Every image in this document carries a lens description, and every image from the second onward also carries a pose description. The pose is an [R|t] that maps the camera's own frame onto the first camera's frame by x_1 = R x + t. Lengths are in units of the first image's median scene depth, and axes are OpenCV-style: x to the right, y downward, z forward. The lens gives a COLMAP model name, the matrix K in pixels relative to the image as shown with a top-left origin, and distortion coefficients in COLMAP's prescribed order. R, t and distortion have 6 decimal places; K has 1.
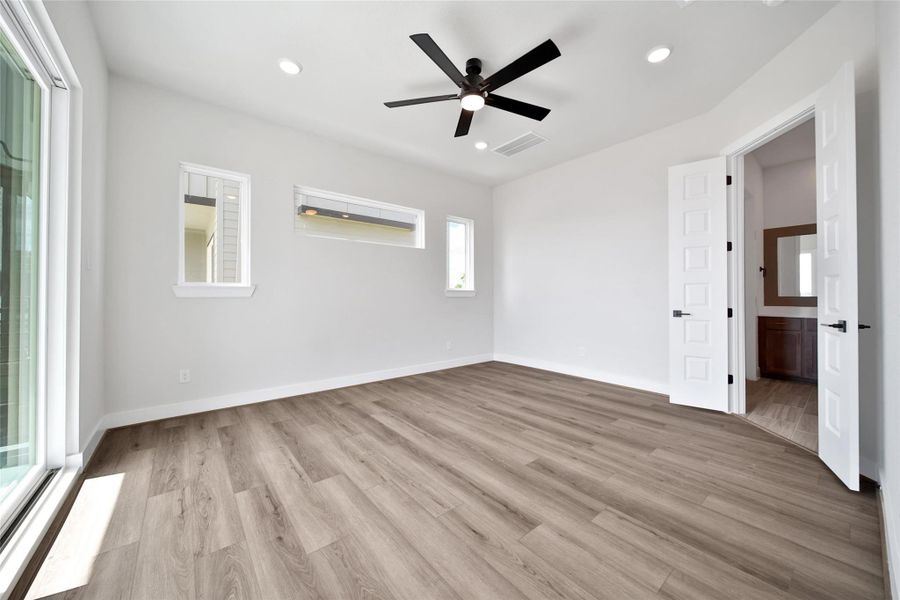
lens RADIAL K [[330.3, 0, 452.5], [0, 330.3, 296.7], [0, 0, 1]] dist [-0.000642, -0.000941]
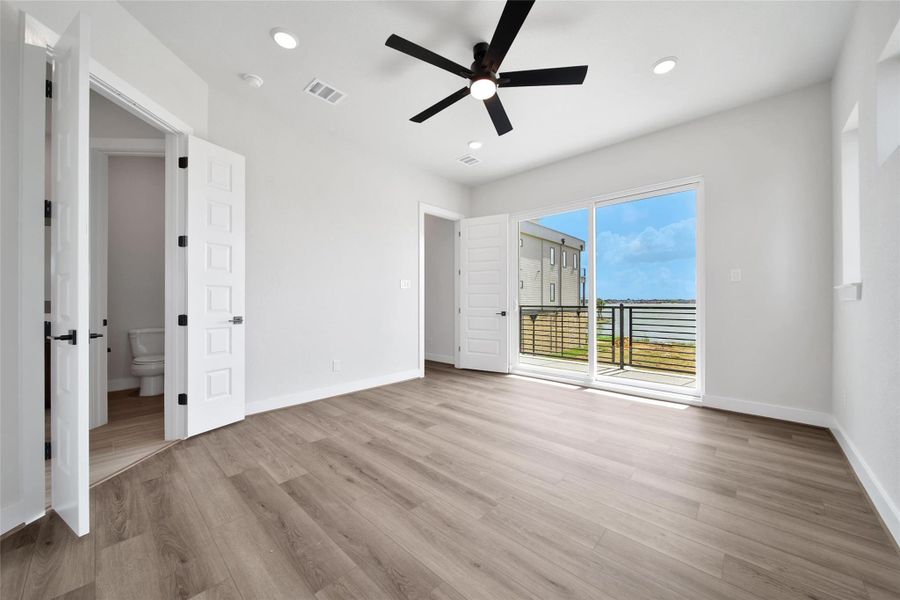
lens RADIAL K [[330.3, 0, 455.6], [0, 330.3, 301.3], [0, 0, 1]] dist [-0.000642, -0.000941]
pose [[-0.989755, 0.002795, -0.142751, 0.284607], [0.003386, 0.999987, -0.003896, 0.000151], [0.142738, -0.004340, -0.989751, 2.011455]]
